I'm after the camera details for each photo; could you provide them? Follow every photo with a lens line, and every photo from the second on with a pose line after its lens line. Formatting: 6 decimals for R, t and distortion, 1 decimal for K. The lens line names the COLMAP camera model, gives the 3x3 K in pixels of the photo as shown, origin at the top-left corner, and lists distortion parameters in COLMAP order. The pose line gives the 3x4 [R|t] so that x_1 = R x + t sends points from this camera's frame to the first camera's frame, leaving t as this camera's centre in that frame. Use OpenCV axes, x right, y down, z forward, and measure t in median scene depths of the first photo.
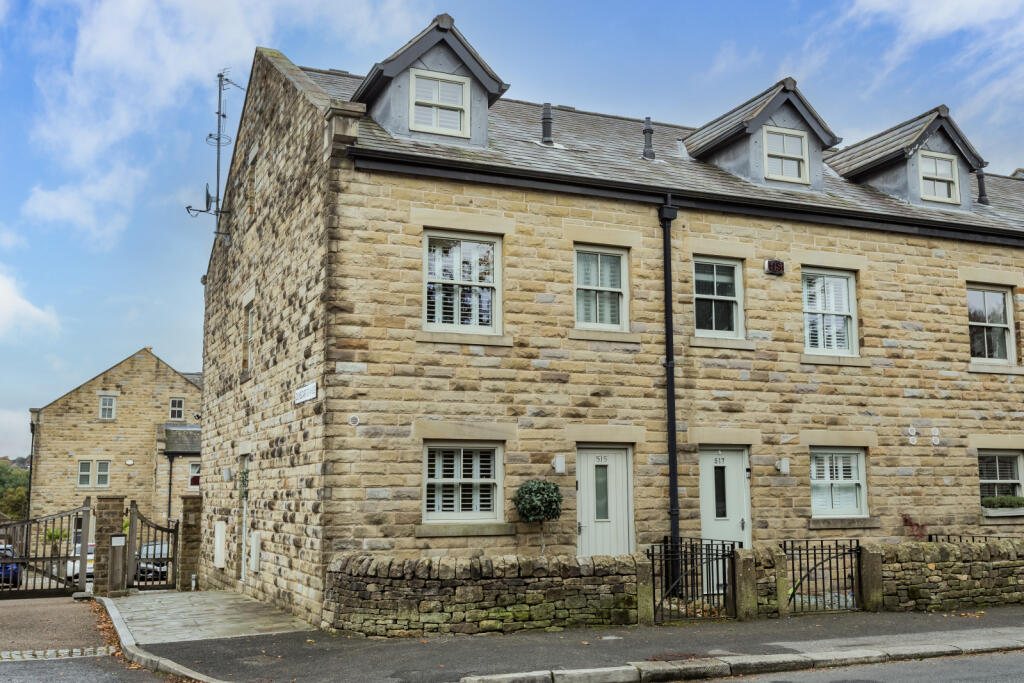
lens RADIAL K [[1078.8, 0, 512.1], [0, 1078.8, 341.6], [0, 0, 1]] dist [-0.001322, 0.000000]
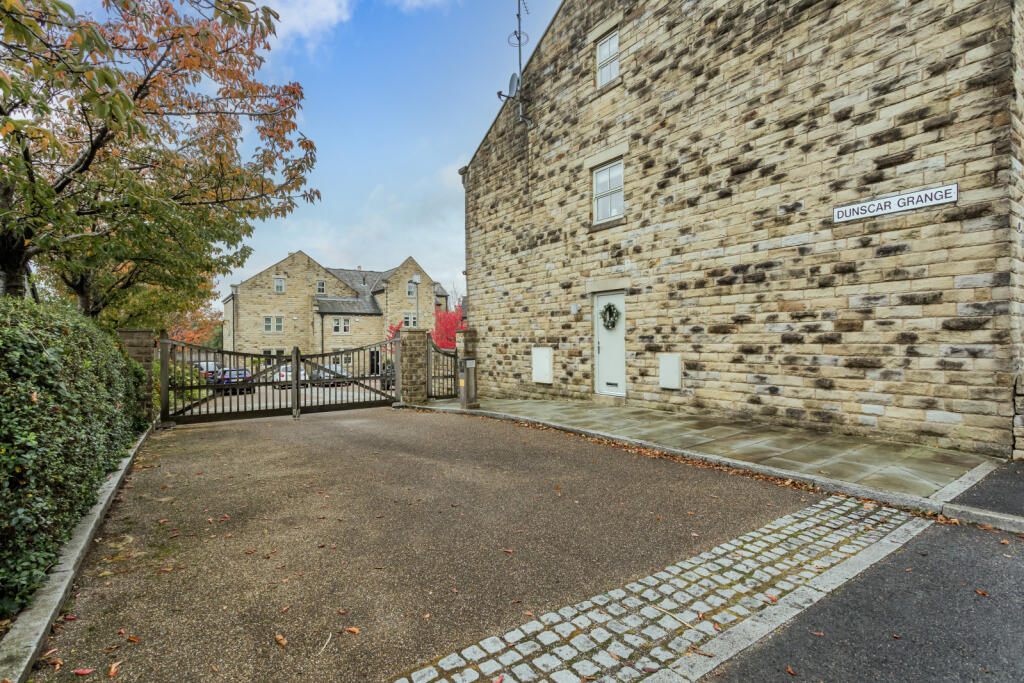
lens RADIAL K [[486.8, 0, 513.9], [0, 486.8, 340.2], [0, 0, 1]] dist [0.006288, 0.002445]
pose [[0.980316, -0.000591, 0.197435, -0.171310], [-0.026804, 0.990339, 0.136053, 0.033369], [-0.195608, -0.138667, 0.970829, 0.185779]]
